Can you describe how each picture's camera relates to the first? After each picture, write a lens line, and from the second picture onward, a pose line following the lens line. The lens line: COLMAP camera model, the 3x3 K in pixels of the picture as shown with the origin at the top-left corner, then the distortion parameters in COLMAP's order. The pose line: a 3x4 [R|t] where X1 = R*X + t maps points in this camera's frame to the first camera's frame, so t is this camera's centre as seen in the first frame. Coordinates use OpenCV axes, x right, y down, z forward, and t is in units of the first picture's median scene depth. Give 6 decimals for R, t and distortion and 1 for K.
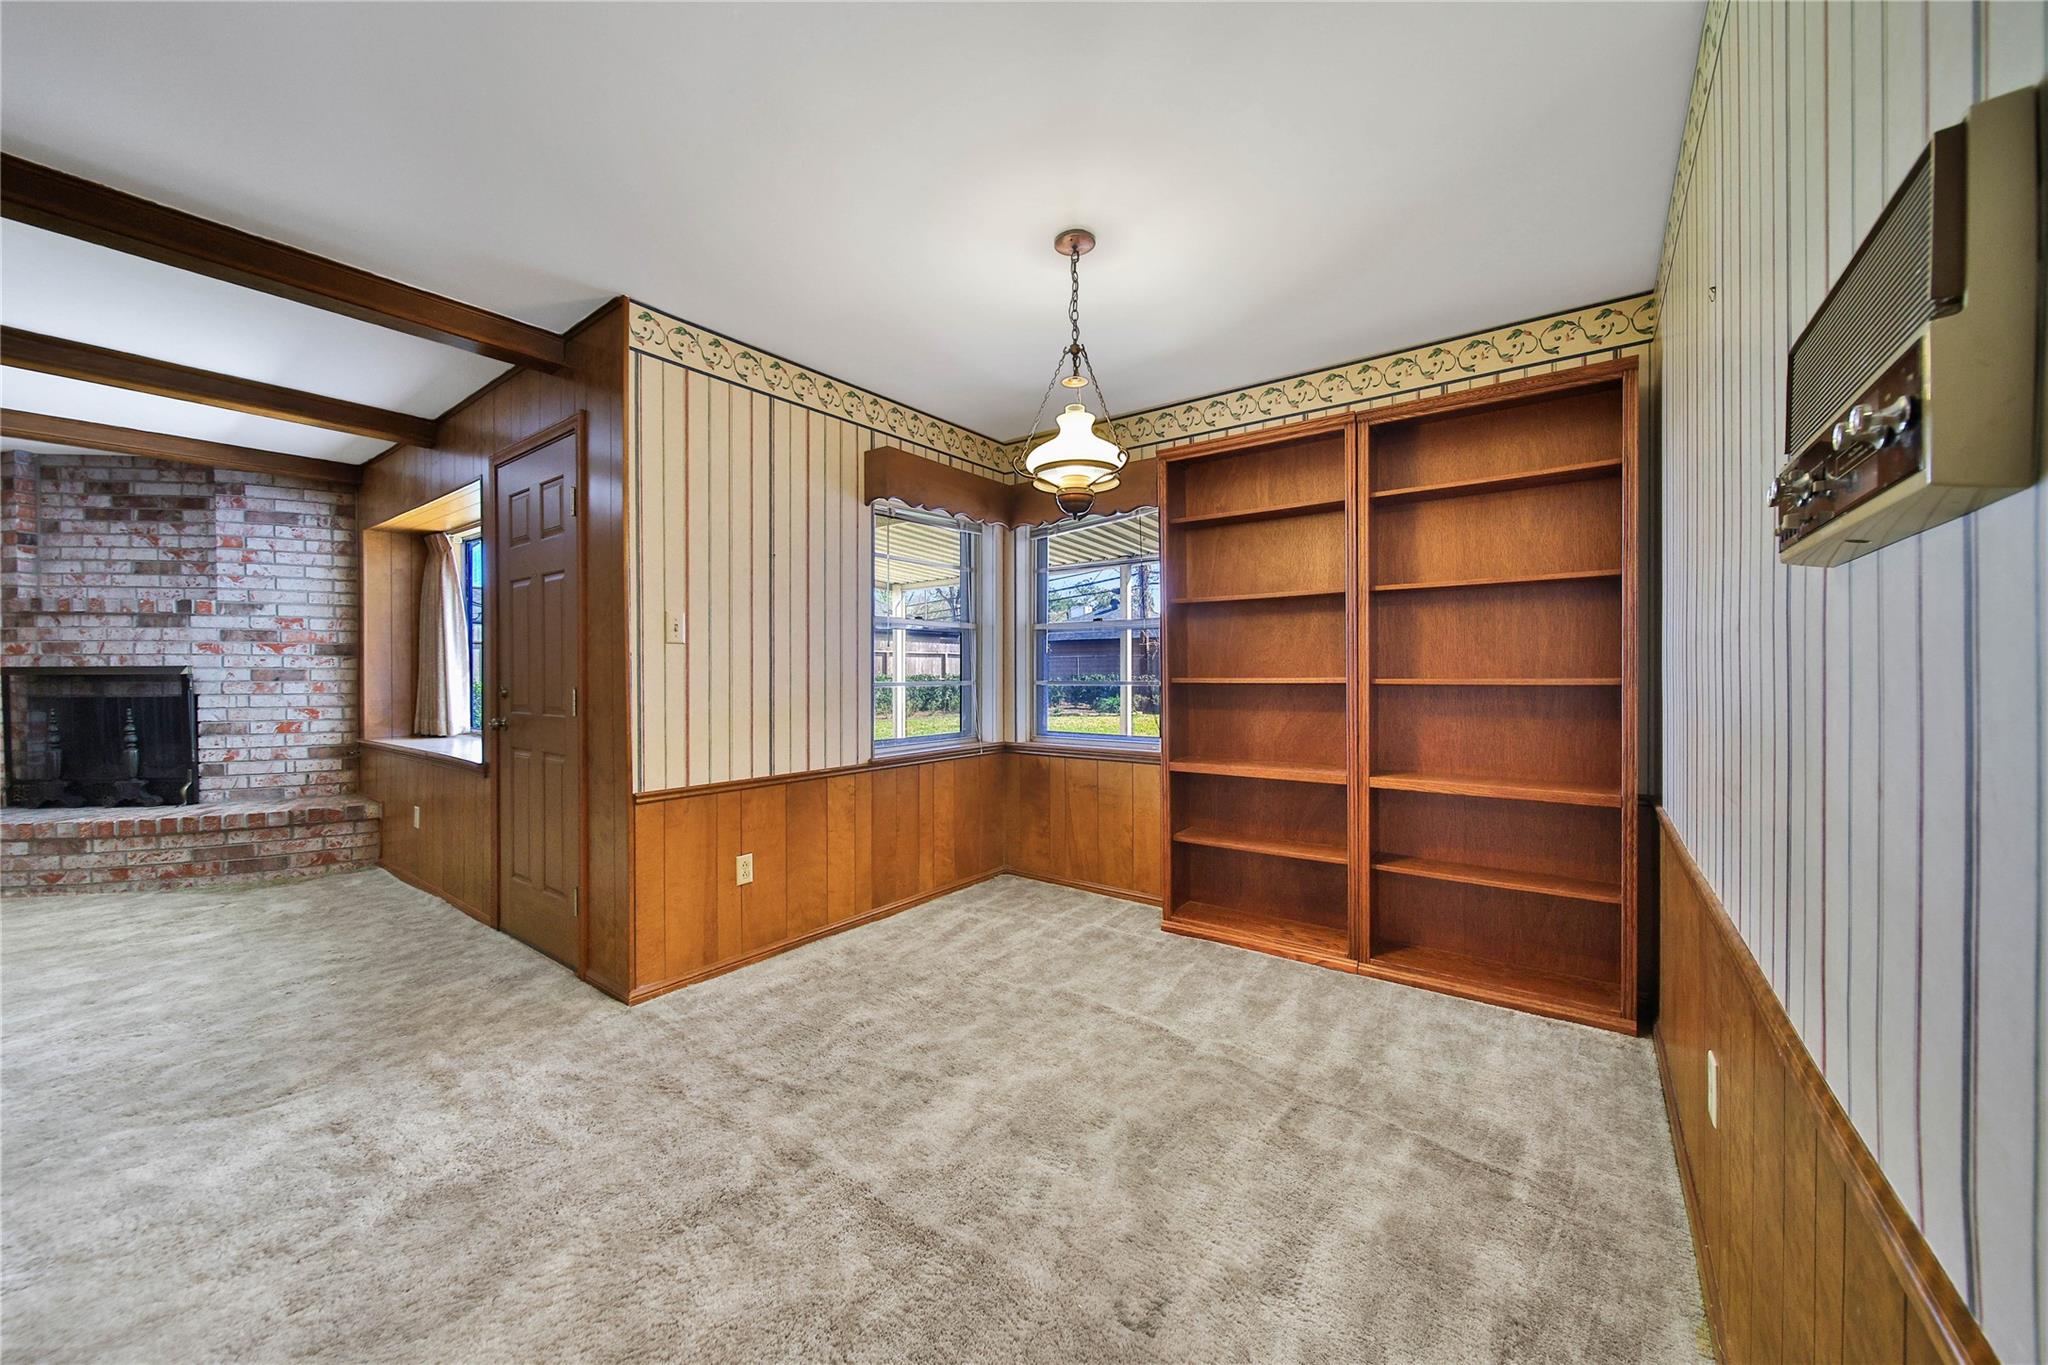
lens RADIAL K [[739.5, 0, 1039.7], [0, 739.5, 679.4], [0, 0, 1]] dist [-0.000806, -0.001620]
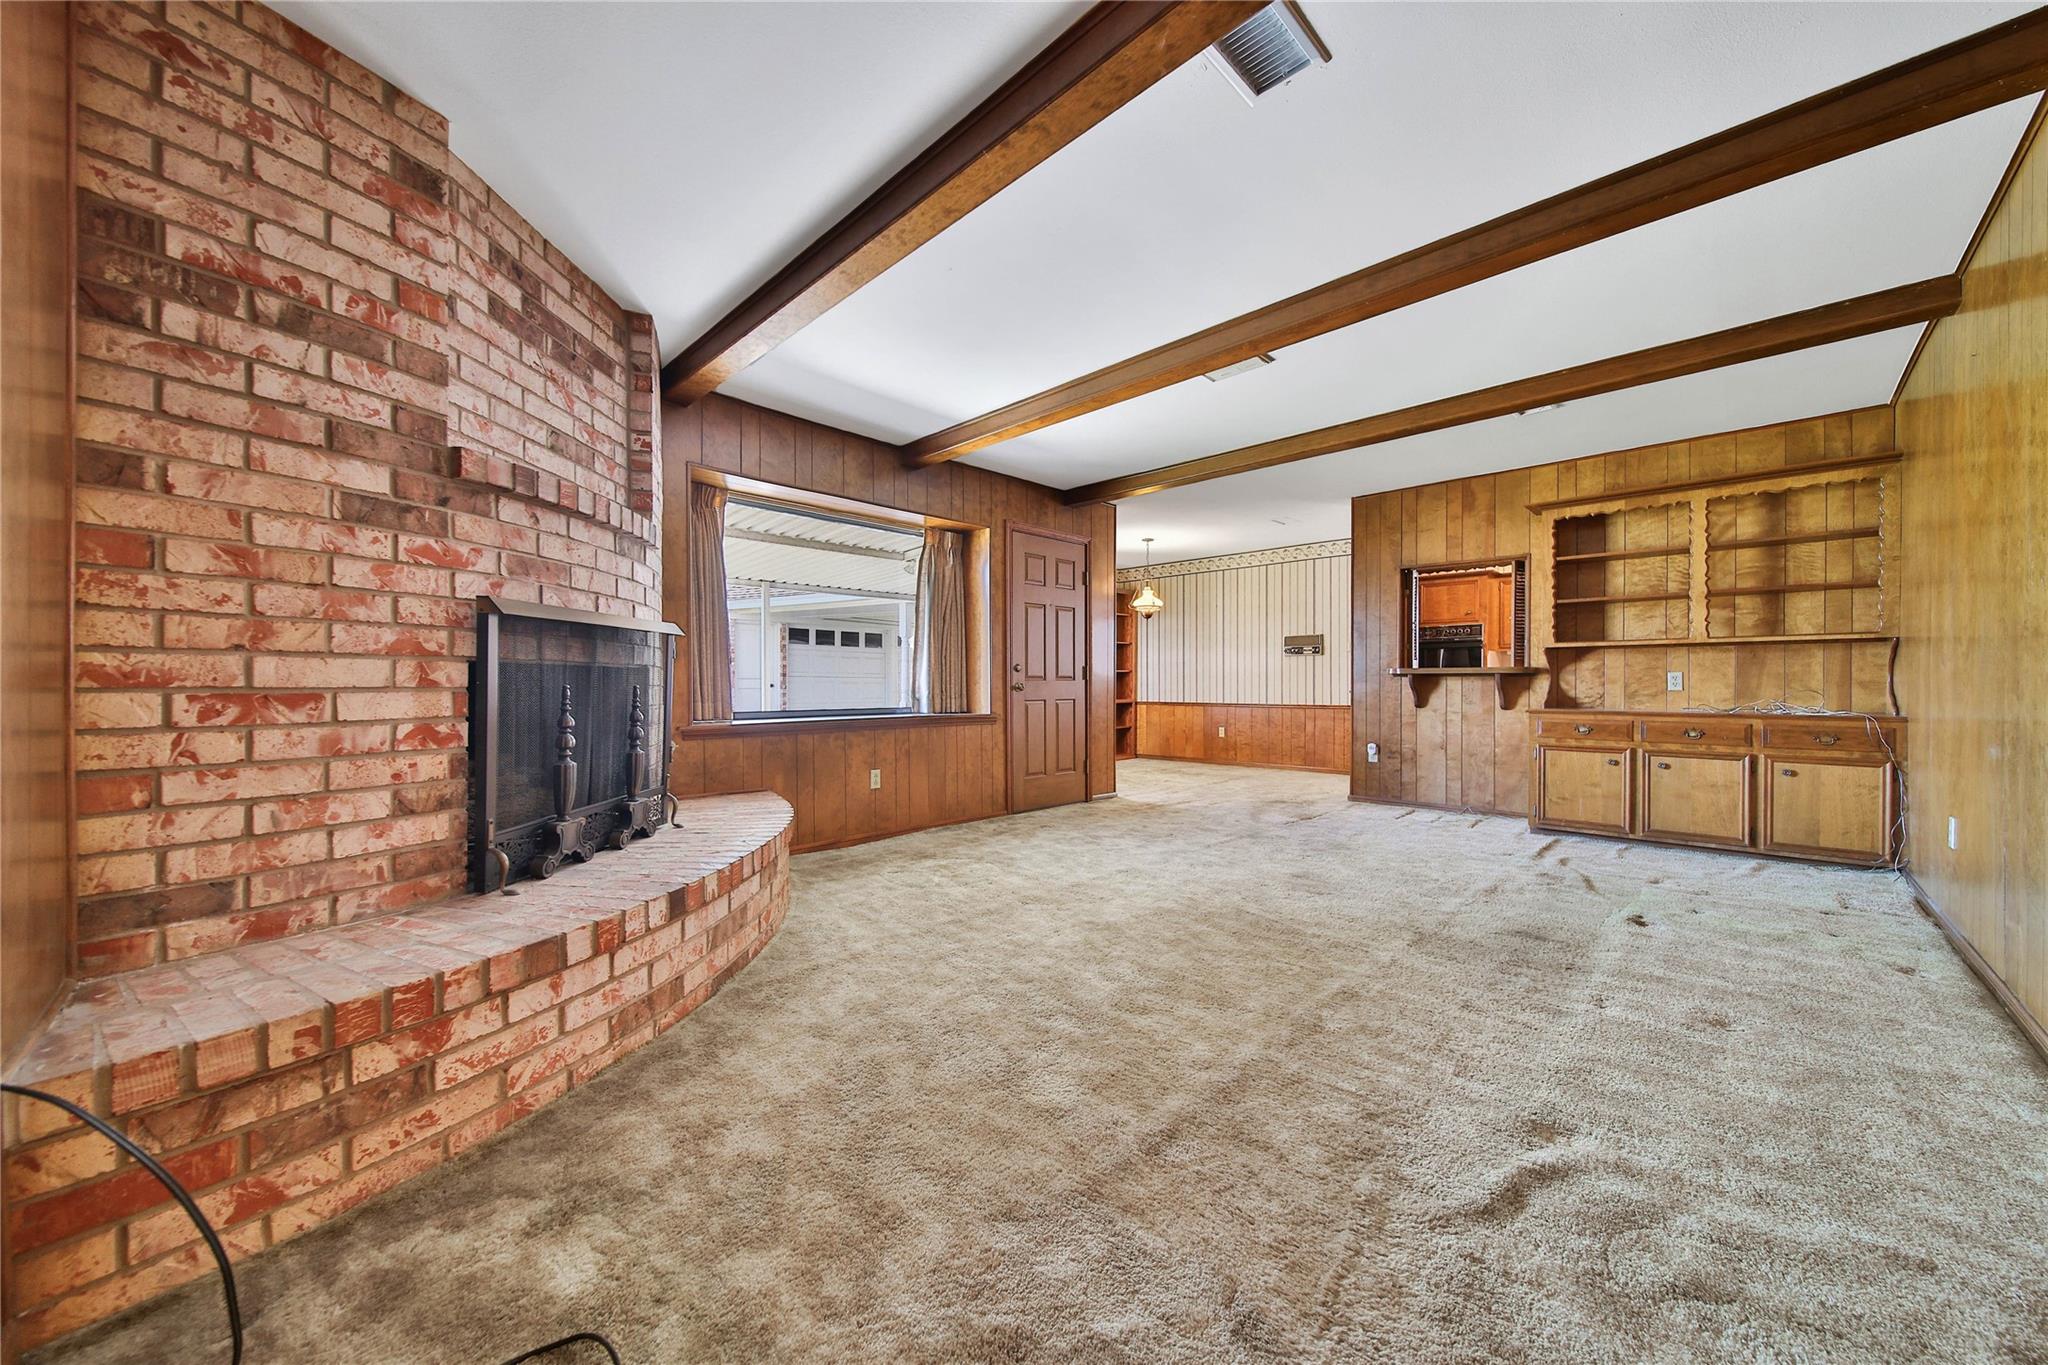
lens RADIAL K [[739.5, 0, 1026.7], [0, 739.5, 692.8], [0, 0, 1]] dist [-0.000806, -0.001620]
pose [[0.131551, -0.010398, 0.991255, -1.757837], [0.012004, 0.999888, 0.008895, 0.043354], [-0.991237, 0.010729, 0.131661, 0.566641]]
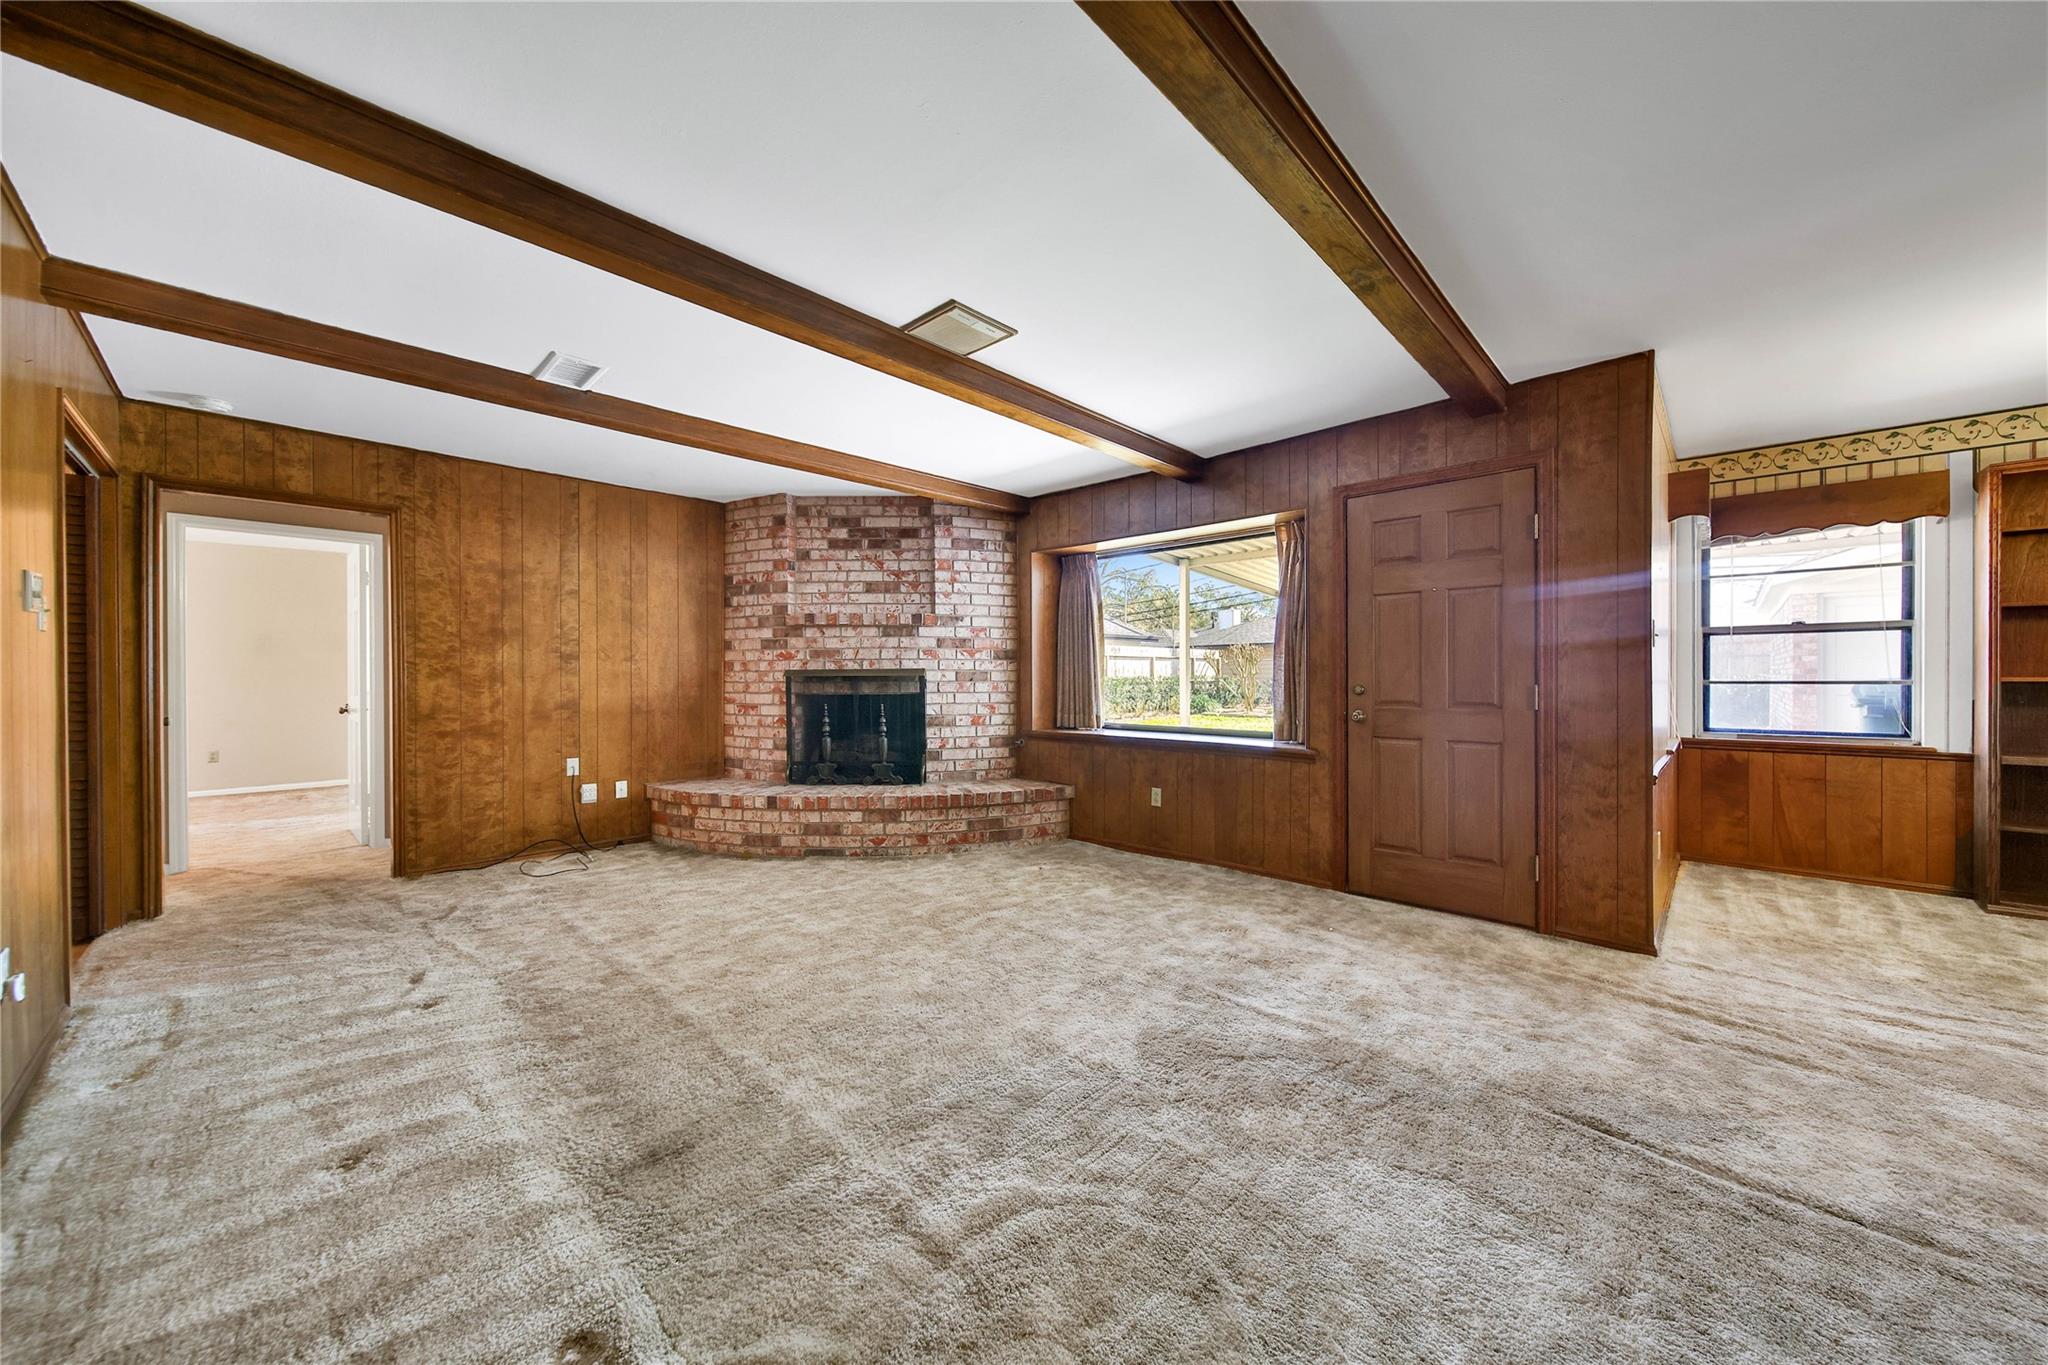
lens RADIAL K [[739.5, 0, 1025.1], [0, 739.5, 675.4], [0, 0, 1]] dist [-0.000806, -0.001620]
pose [[0.991868, -0.001718, -0.127257, -0.819977], [0.000606, 0.999961, -0.008780, 0.003408], [0.127267, 0.008631, 0.991831, -0.171969]]
